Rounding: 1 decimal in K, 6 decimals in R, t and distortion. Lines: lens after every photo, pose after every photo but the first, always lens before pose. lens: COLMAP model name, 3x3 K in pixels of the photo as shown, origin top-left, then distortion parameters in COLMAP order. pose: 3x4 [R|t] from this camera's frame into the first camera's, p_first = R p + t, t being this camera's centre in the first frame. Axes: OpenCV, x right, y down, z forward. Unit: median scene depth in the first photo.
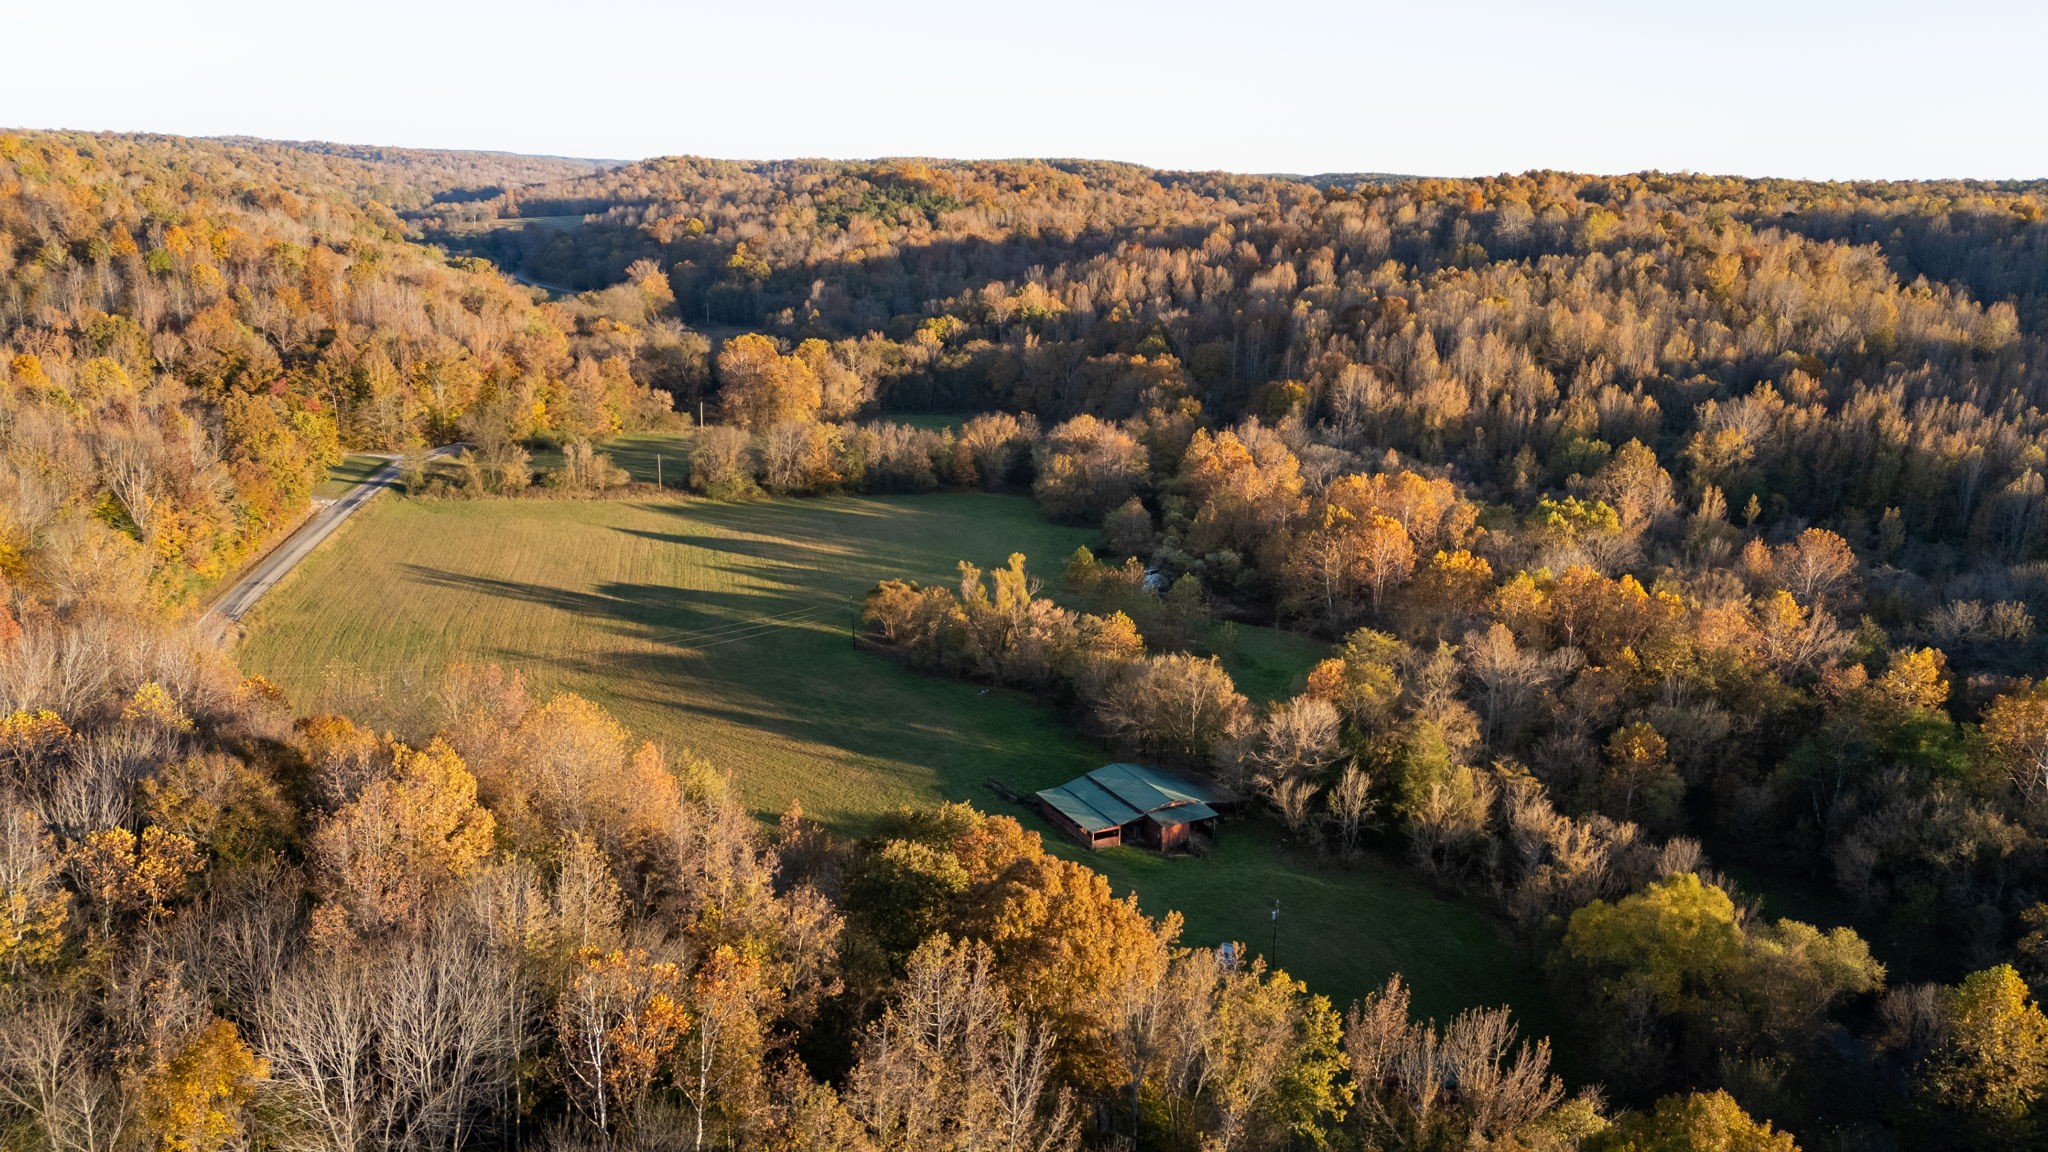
lens RADIAL K [[1507.1, 0, 1035.7], [0, 1507.1, 586.7], [0, 0, 1]] dist [0.069063, -0.055731]
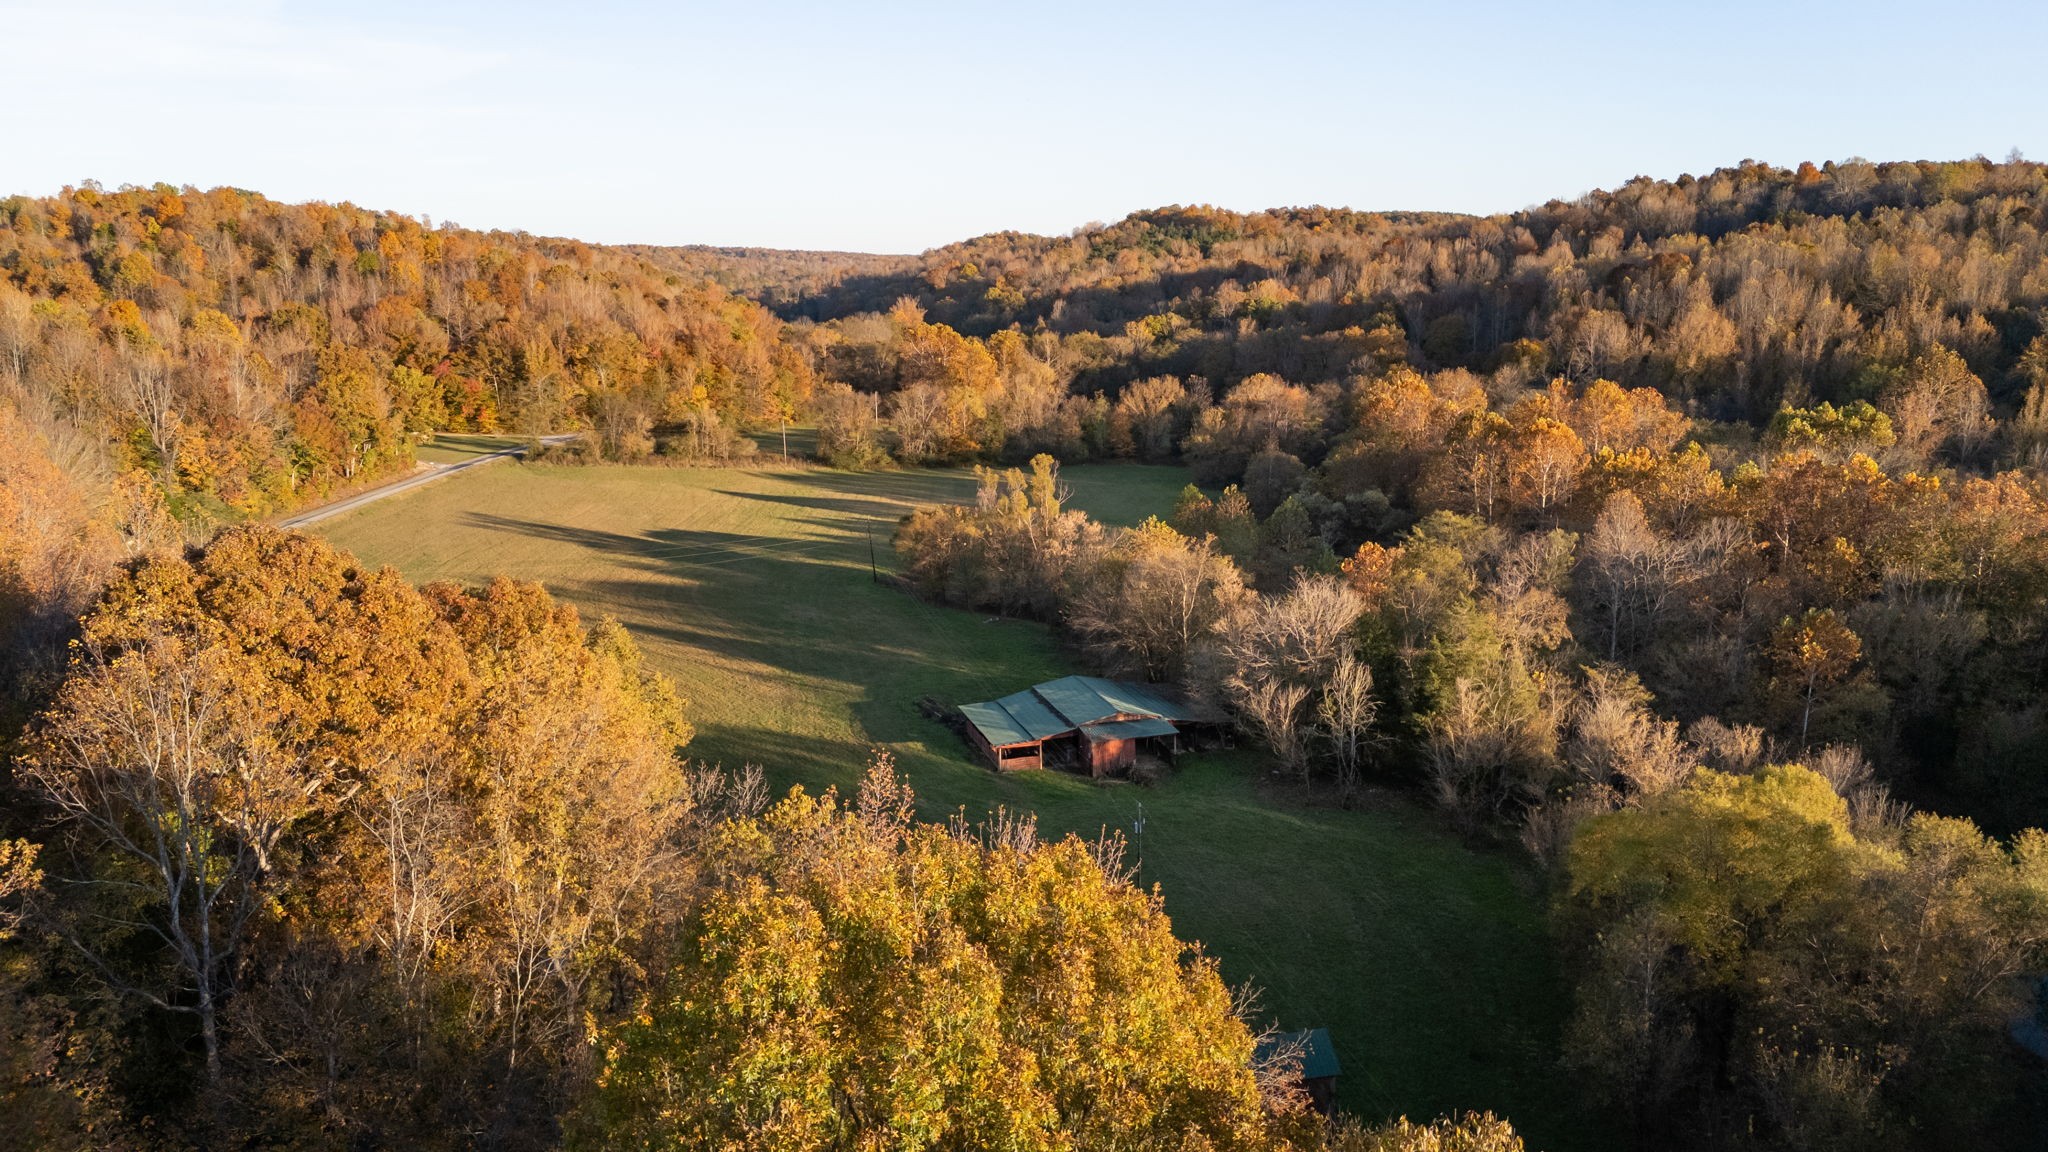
lens RADIAL K [[1507.1, 0, 1032.5], [0, 1507.1, 586.0], [0, 0, 1]] dist [0.069063, -0.055731]
pose [[0.974393, 0.002906, -0.224835, 0.095079], [-0.015351, 0.998443, -0.053622, 0.053393], [0.224329, 0.055700, 0.972920, 0.122279]]
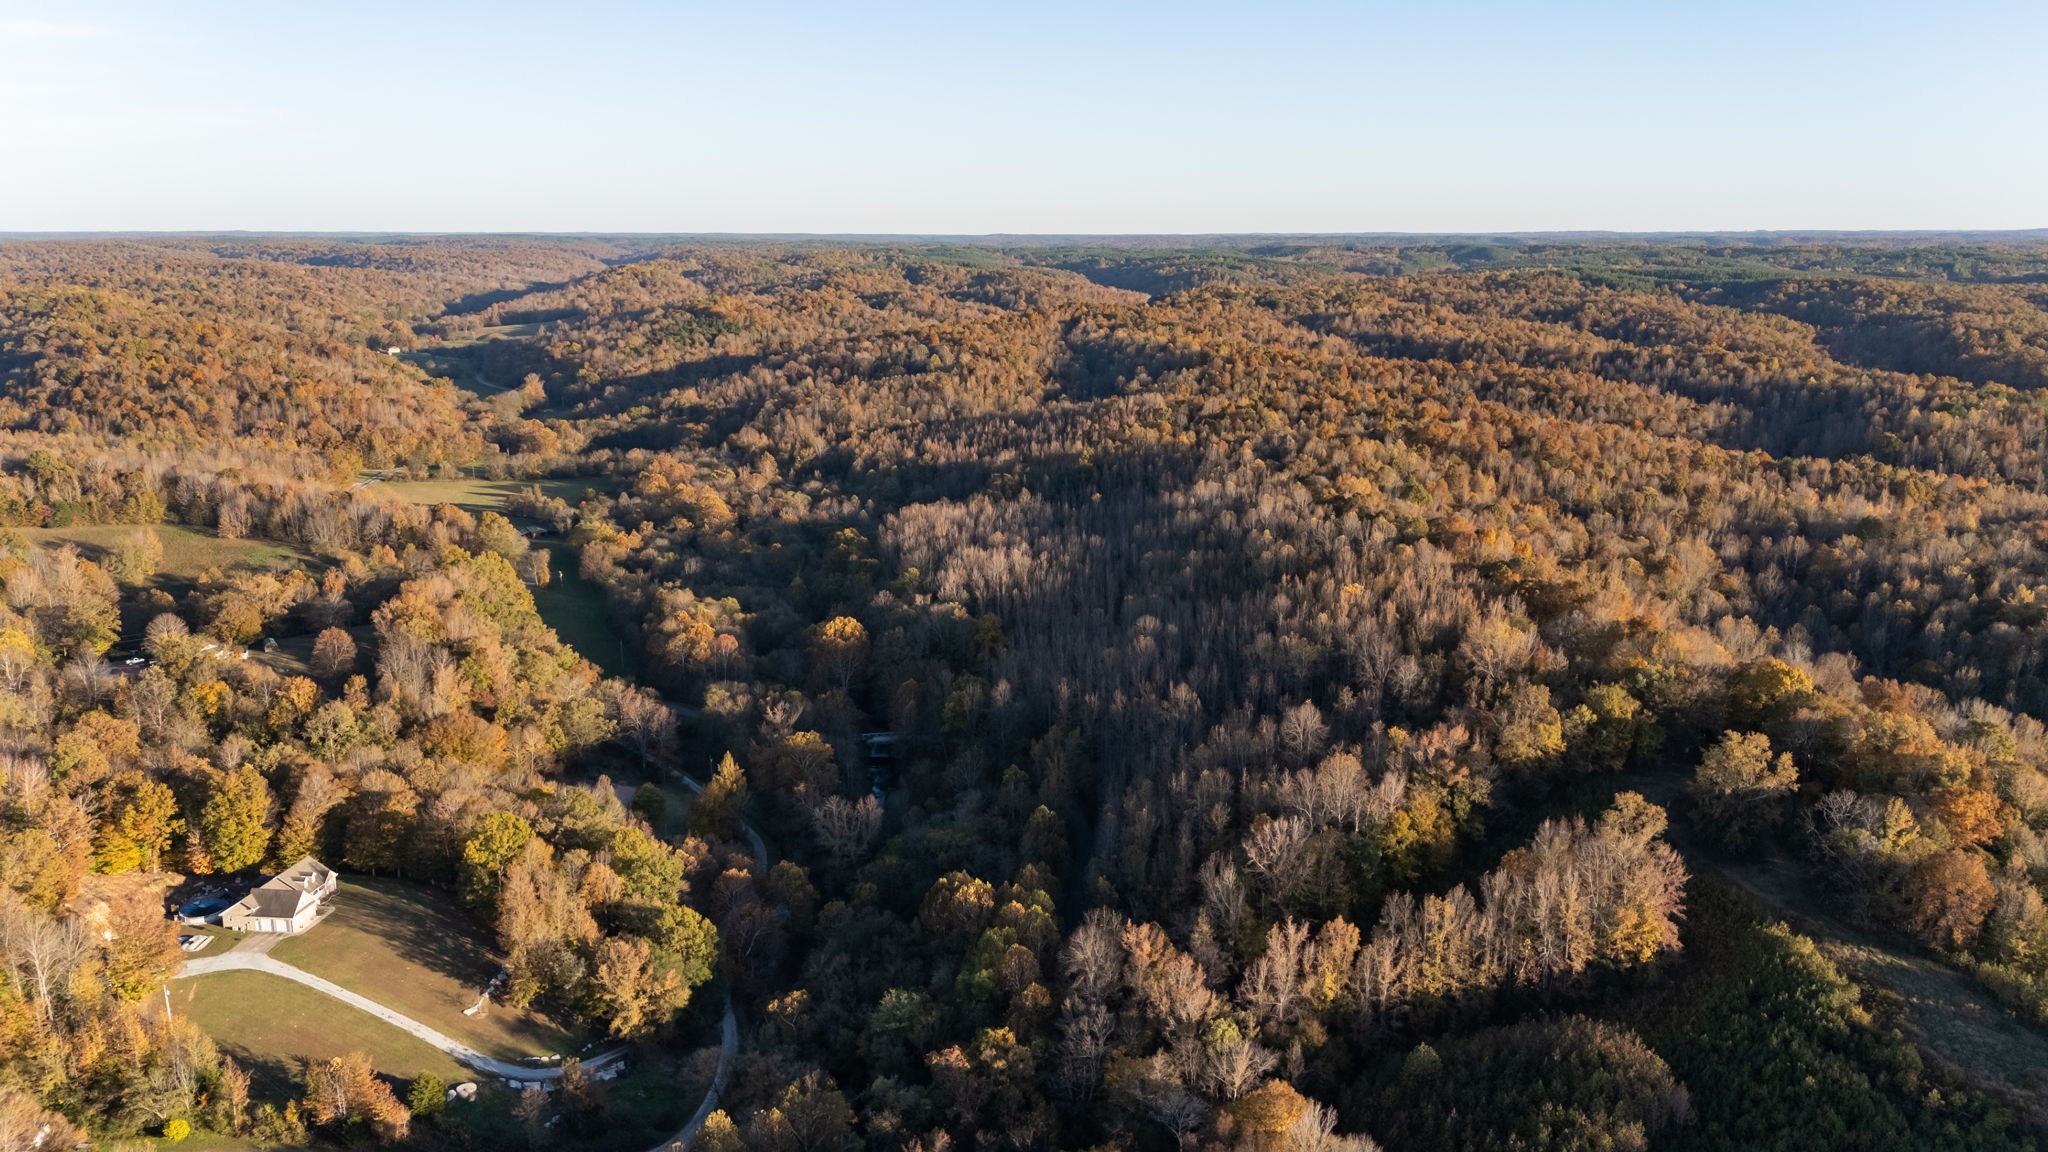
lens RADIAL K [[1507.1, 0, 1023.9], [0, 1507.1, 569.6], [0, 0, 1]] dist [0.069063, -0.055731]
pose [[0.999173, -0.026698, -0.030655, 0.761430], [0.025465, 0.998878, -0.039928, 0.217008], [0.031686, 0.039114, 0.998732, -1.591553]]
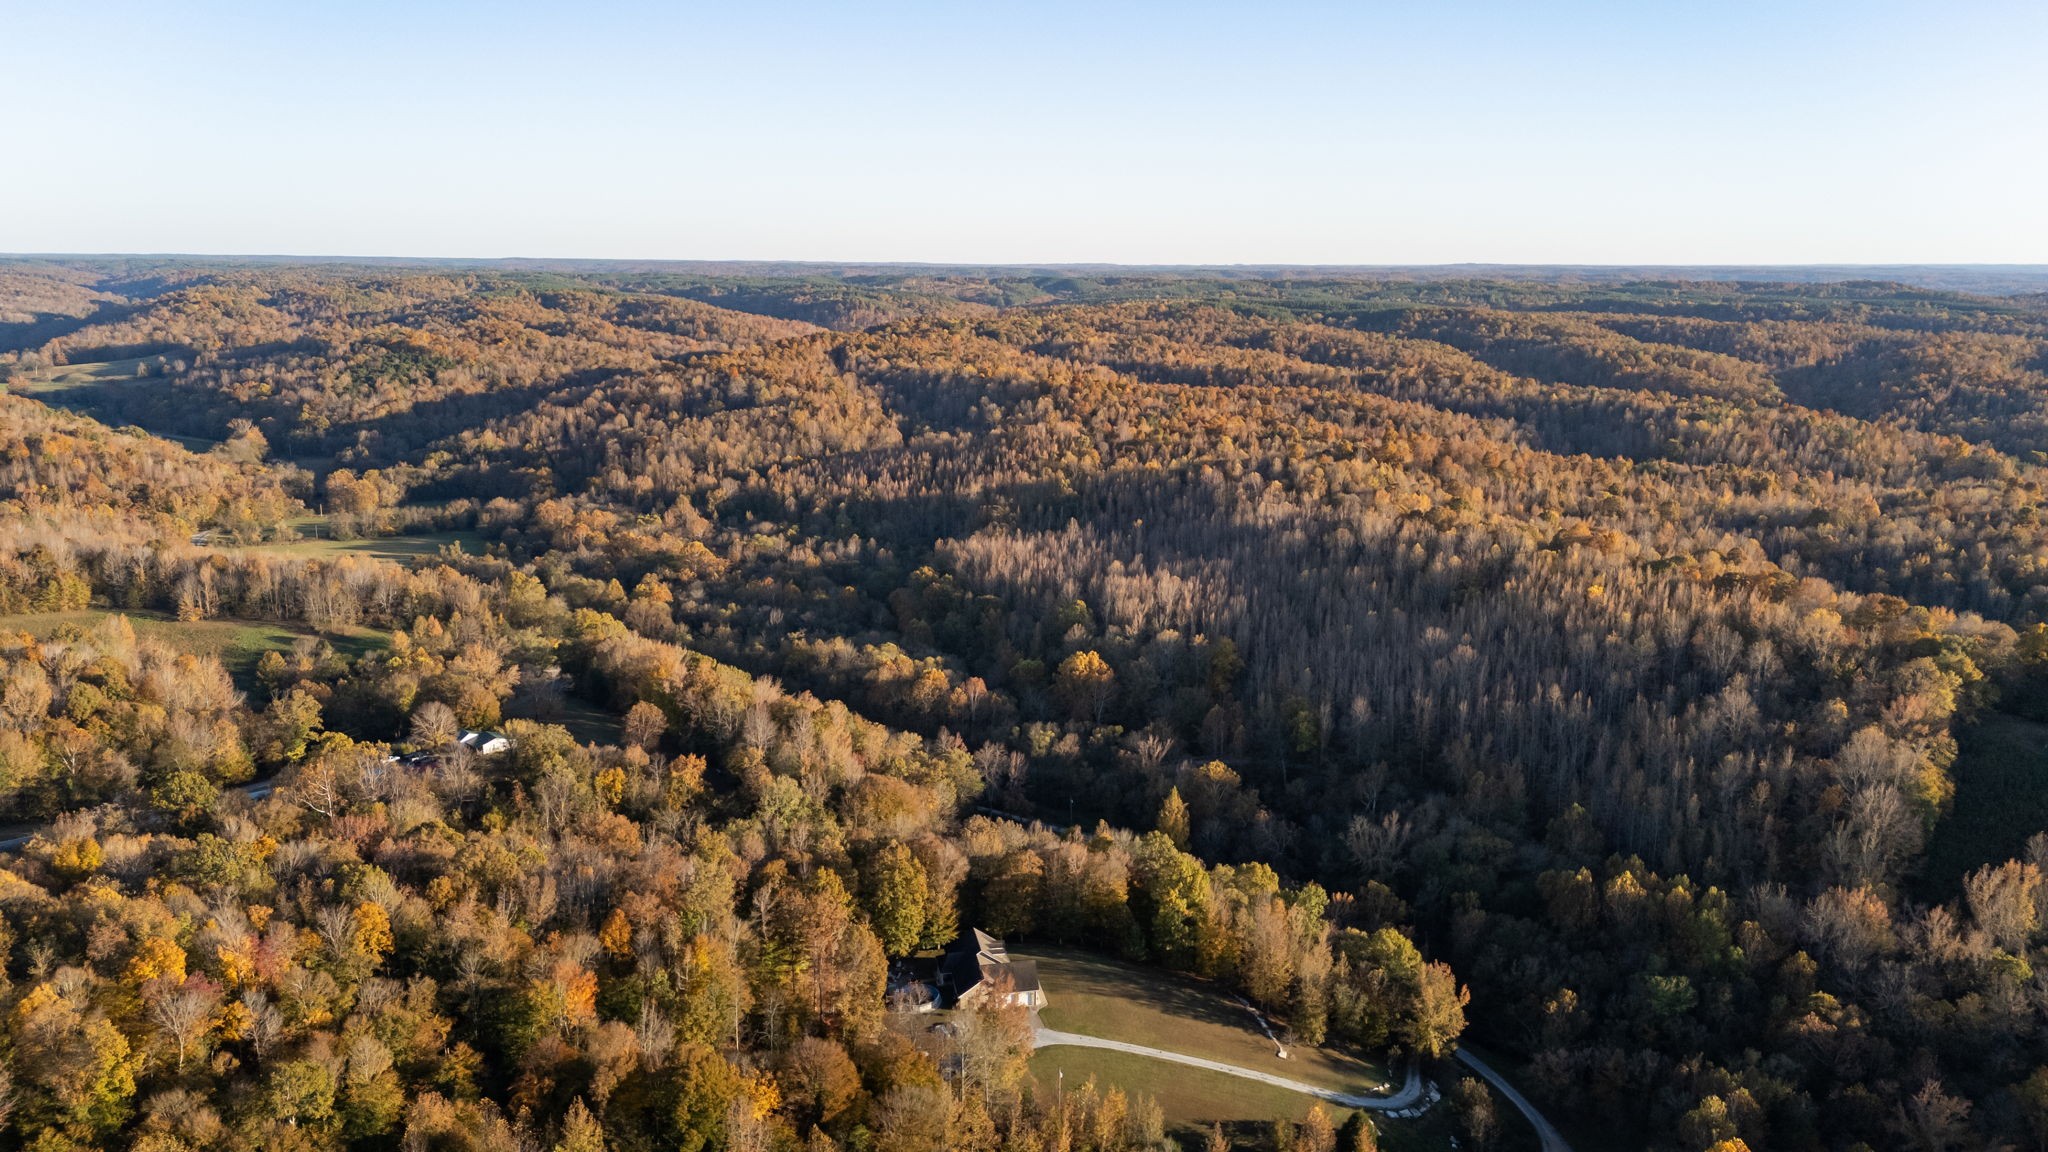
lens RADIAL K [[1507.1, 0, 1029.8], [0, 1507.1, 579.5], [0, 0, 1]] dist [0.069063, -0.055731]
pose [[0.956610, -0.086871, 0.278119, 0.152599], [0.099398, 0.994557, -0.031236, 0.175113], [-0.273891, 0.057525, 0.960039, -1.541559]]
